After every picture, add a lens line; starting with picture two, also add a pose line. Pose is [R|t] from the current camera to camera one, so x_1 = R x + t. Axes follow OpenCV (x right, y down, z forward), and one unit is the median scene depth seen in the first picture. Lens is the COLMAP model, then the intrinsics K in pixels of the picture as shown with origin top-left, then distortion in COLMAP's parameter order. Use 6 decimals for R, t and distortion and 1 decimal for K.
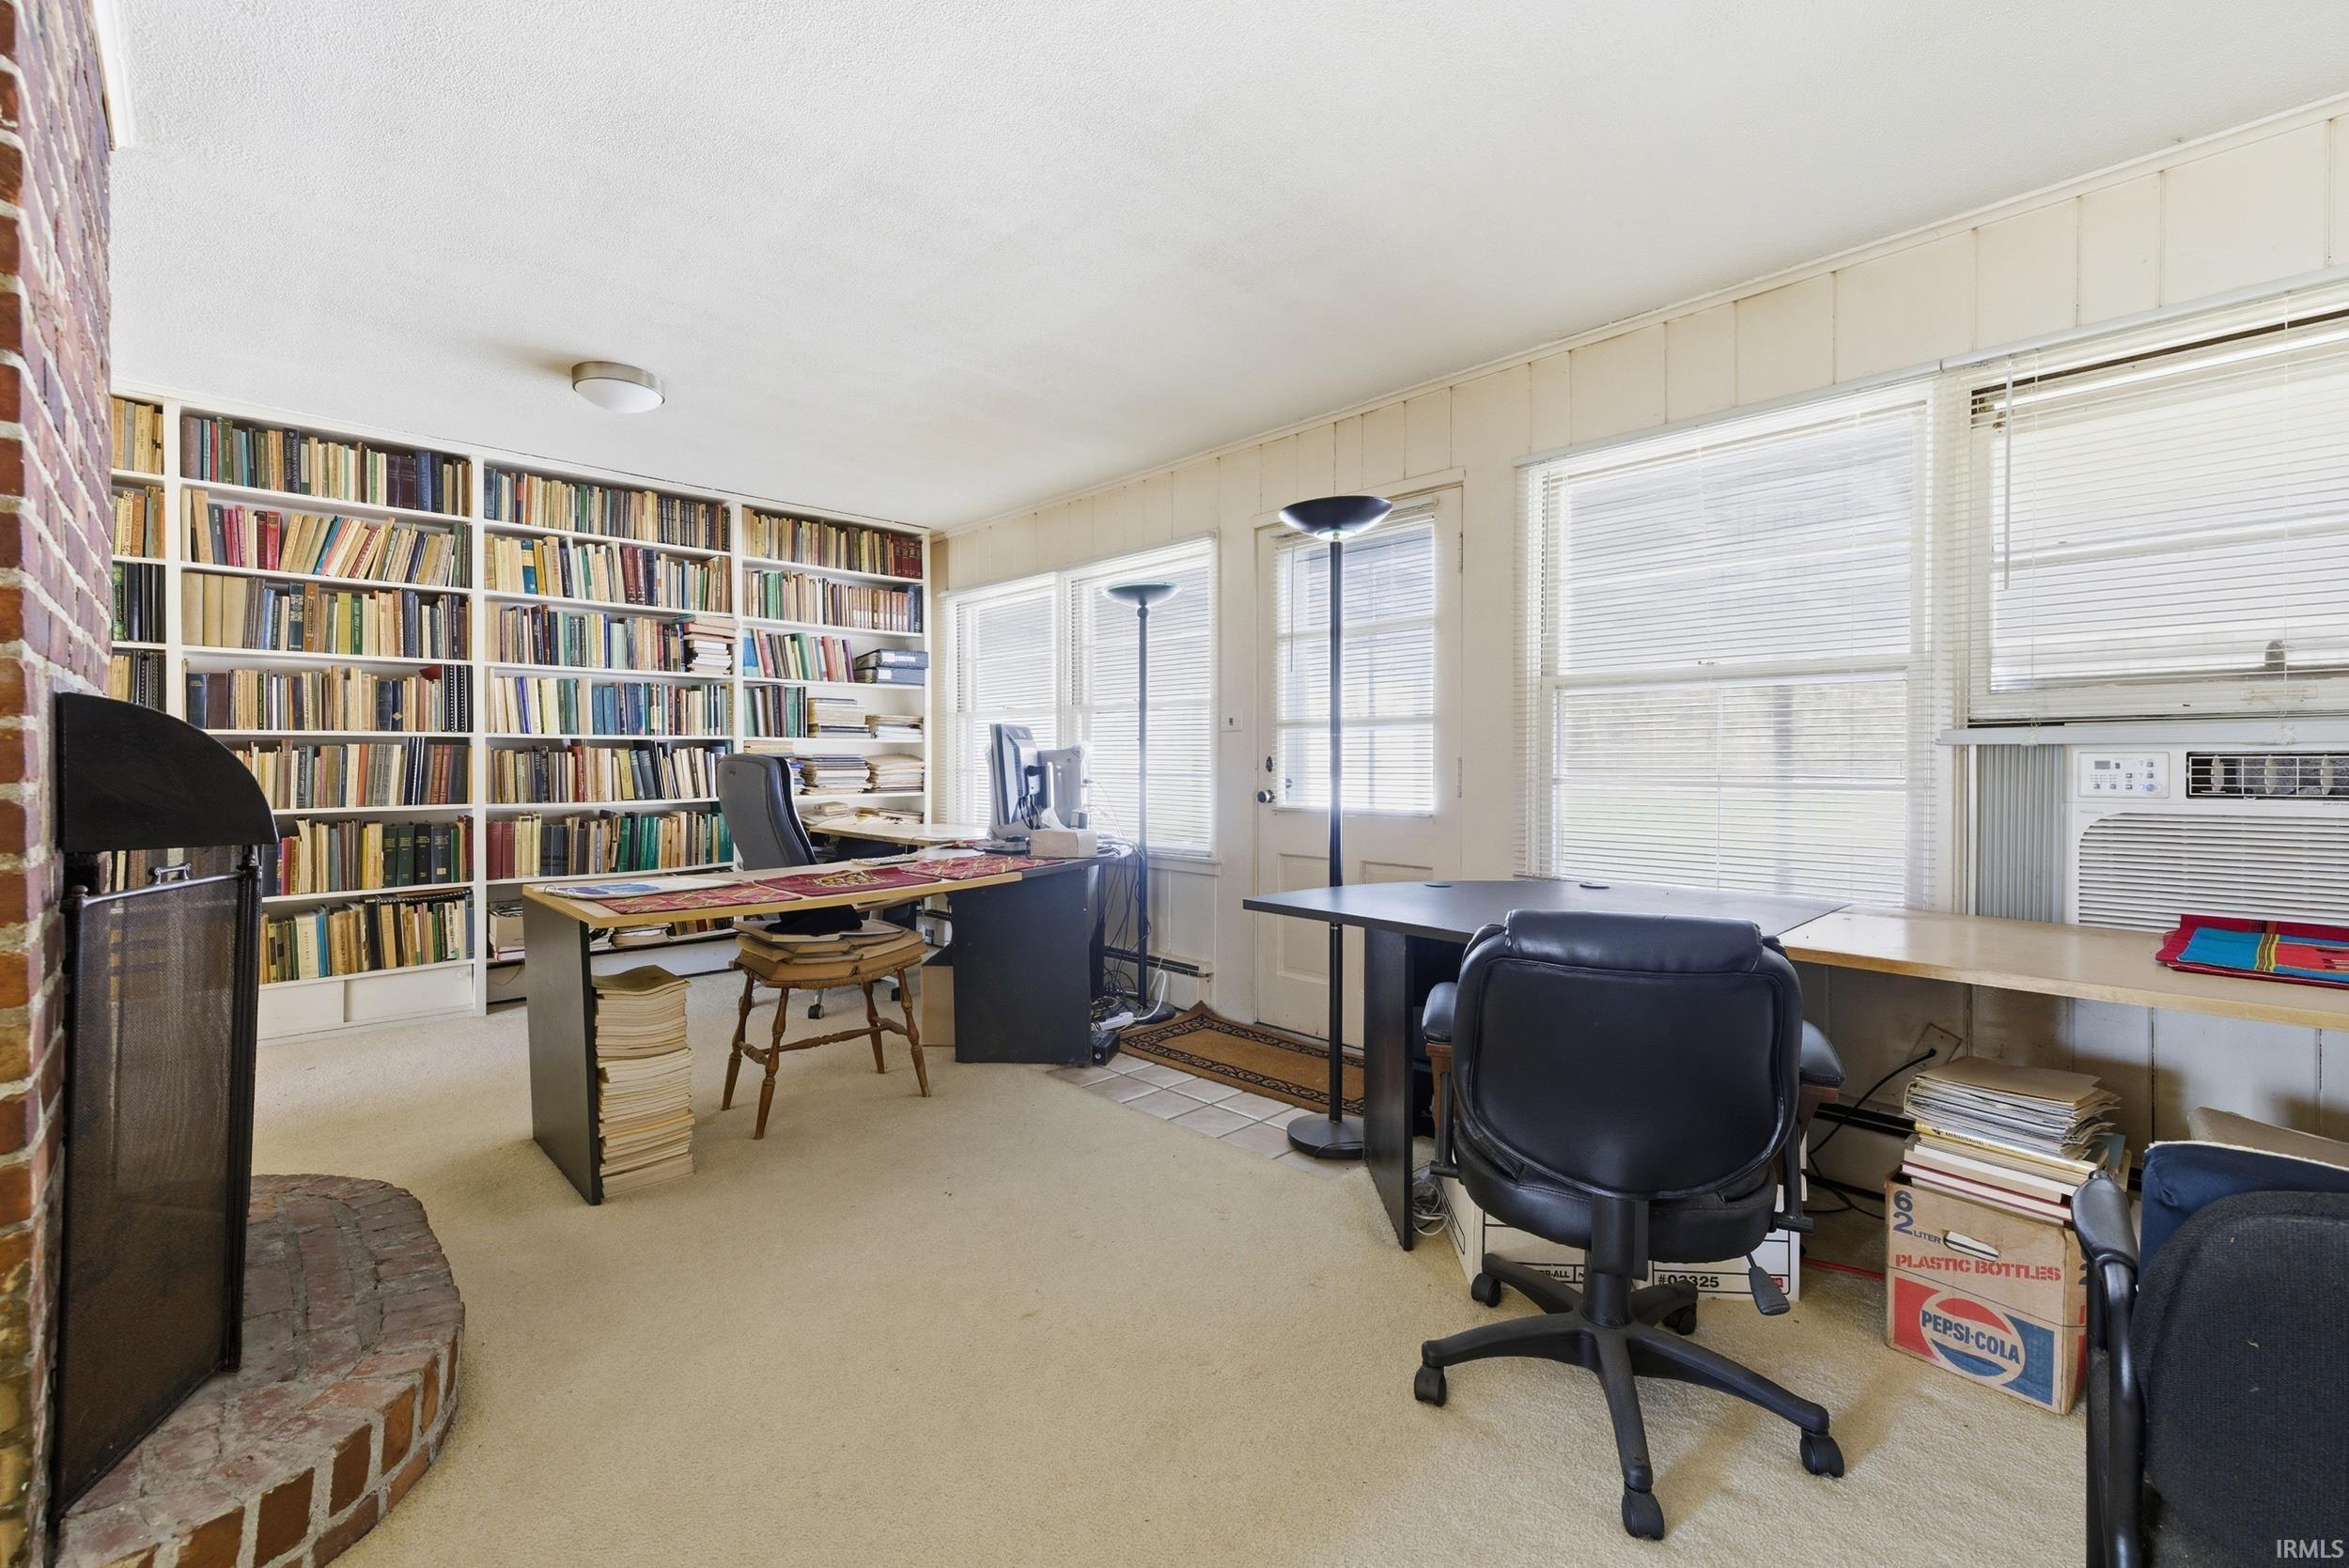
lens RADIAL K [[977.6, 0, 1166.6], [0, 977.6, 772.5], [0, 0, 1]] dist [0.000023, -0.000891]
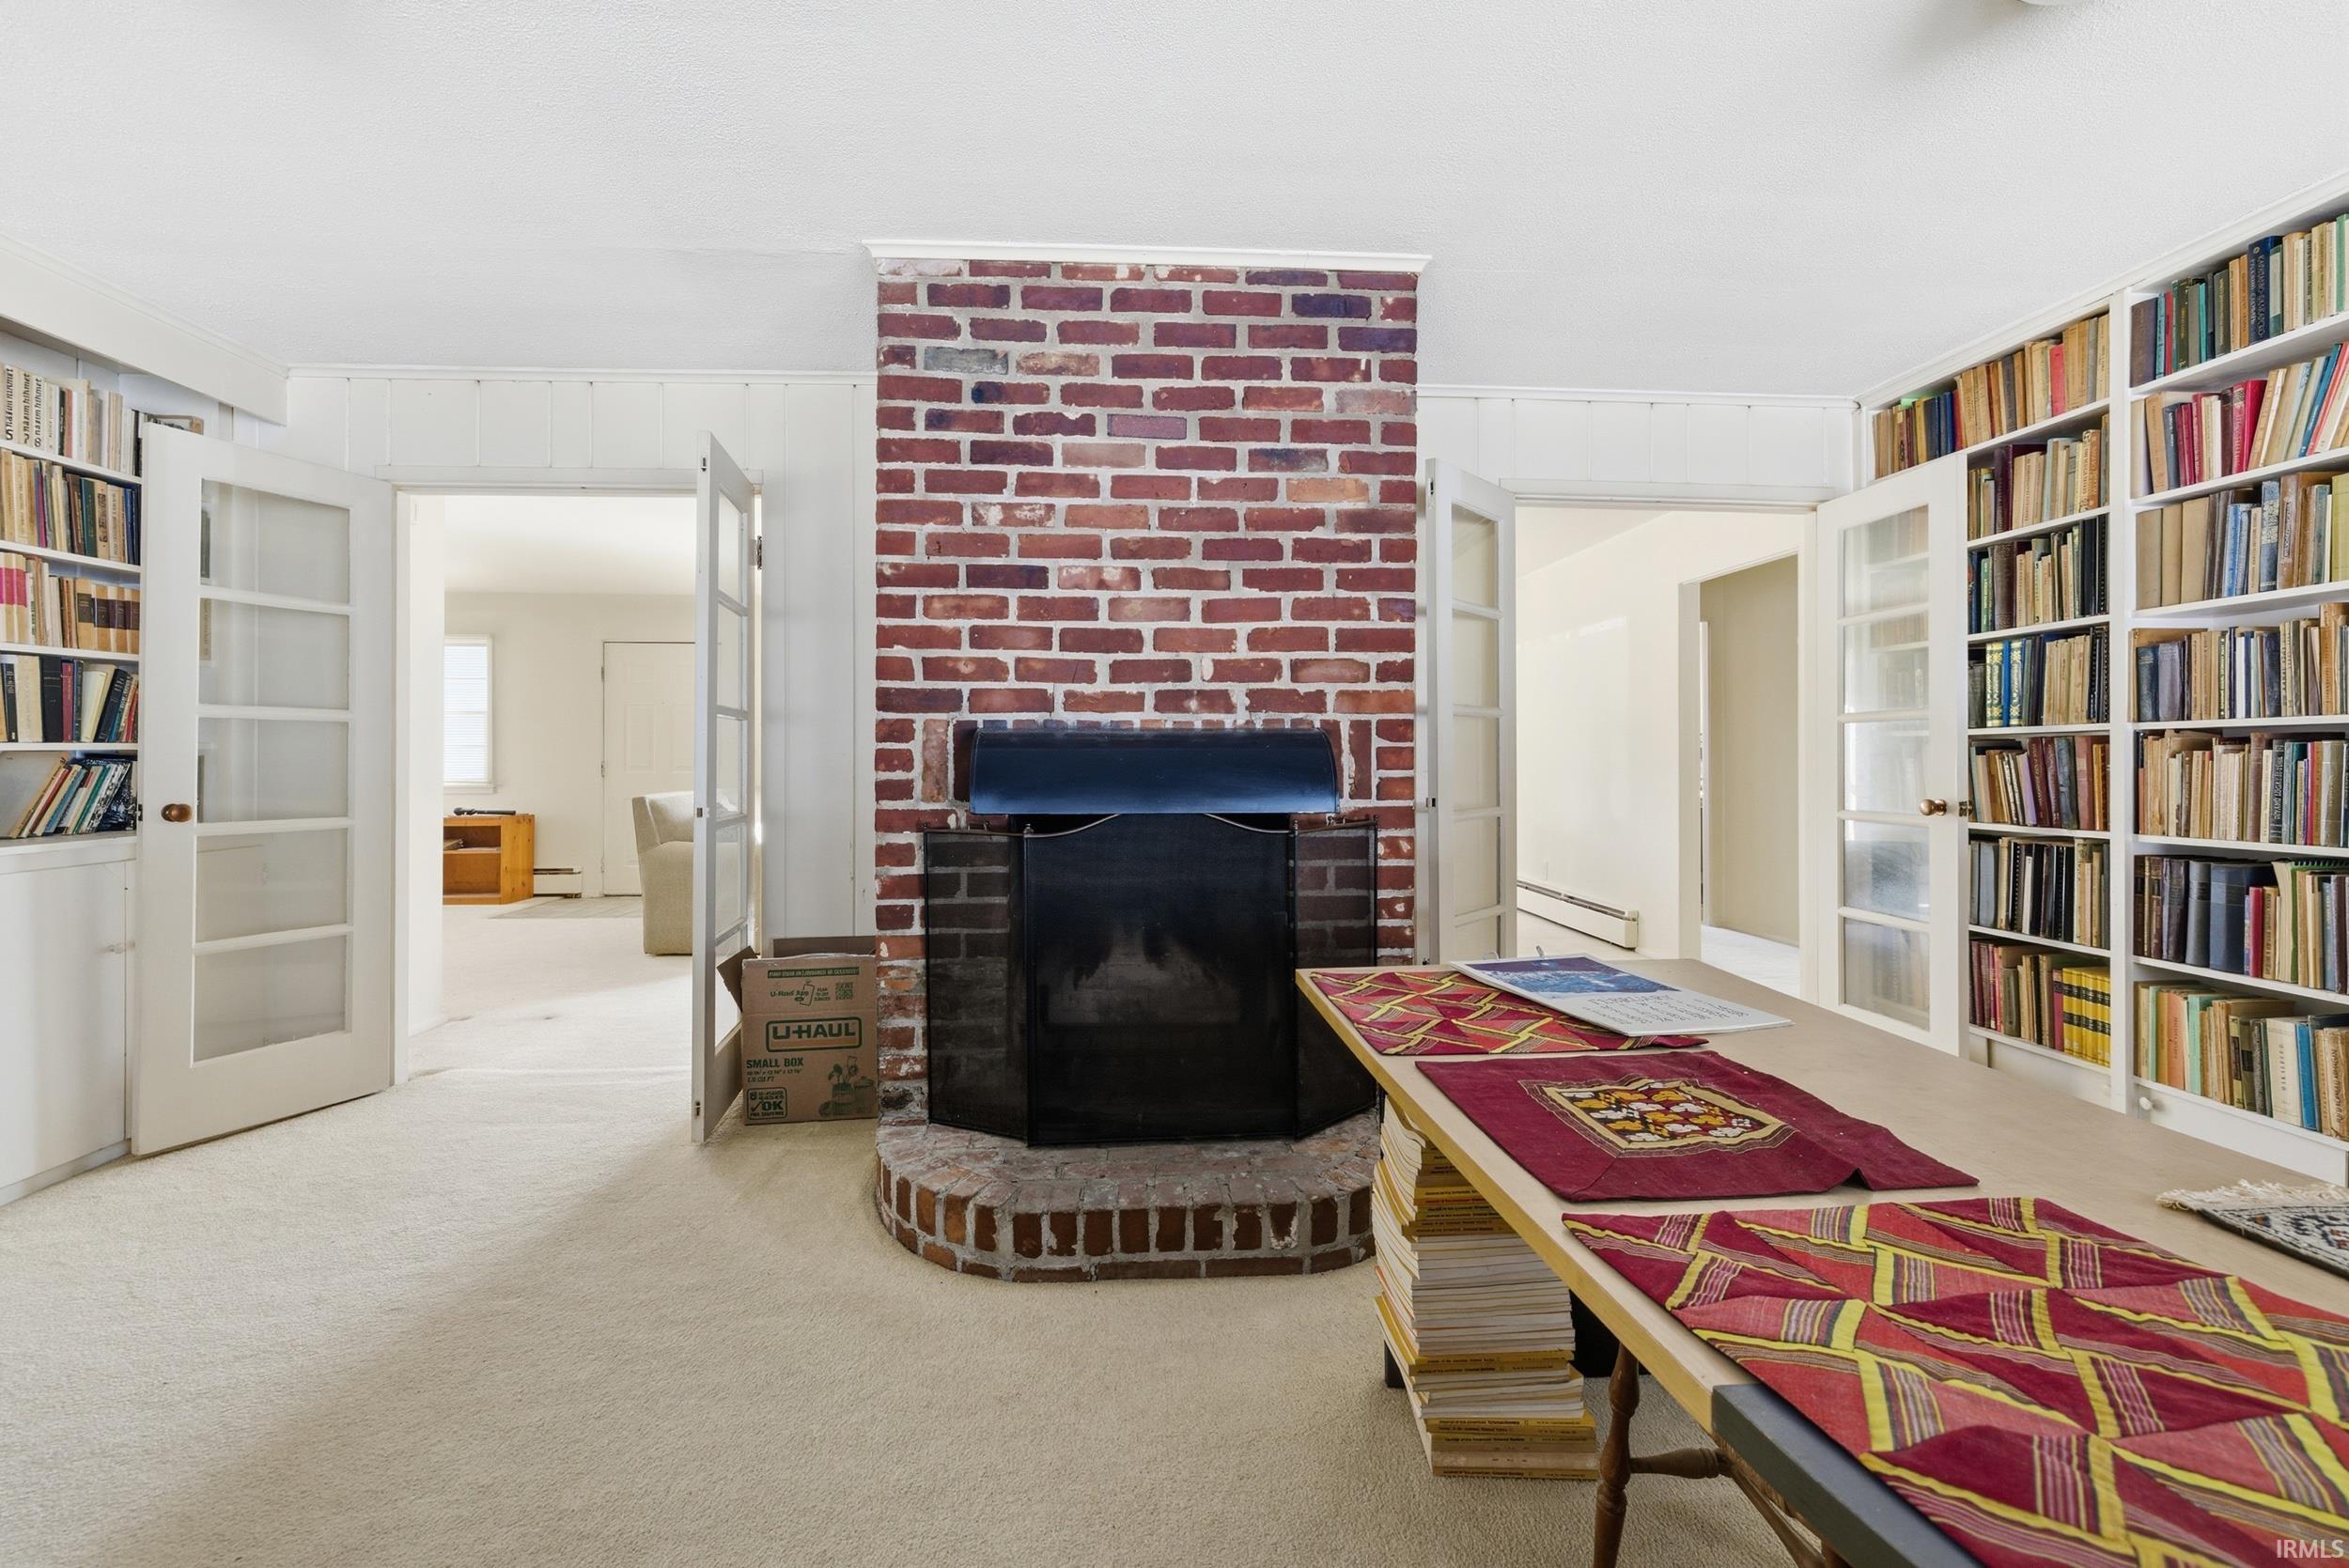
lens RADIAL K [[977.6, 0, 1165.0], [0, 977.6, 764.3], [0, 0, 1]] dist [0.000023, -0.000891]
pose [[-0.645740, 0.001926, -0.763555, 0.041715], [-0.015453, 0.999759, 0.015591, -0.012126], [0.763401, 0.021867, -0.645555, 0.872924]]
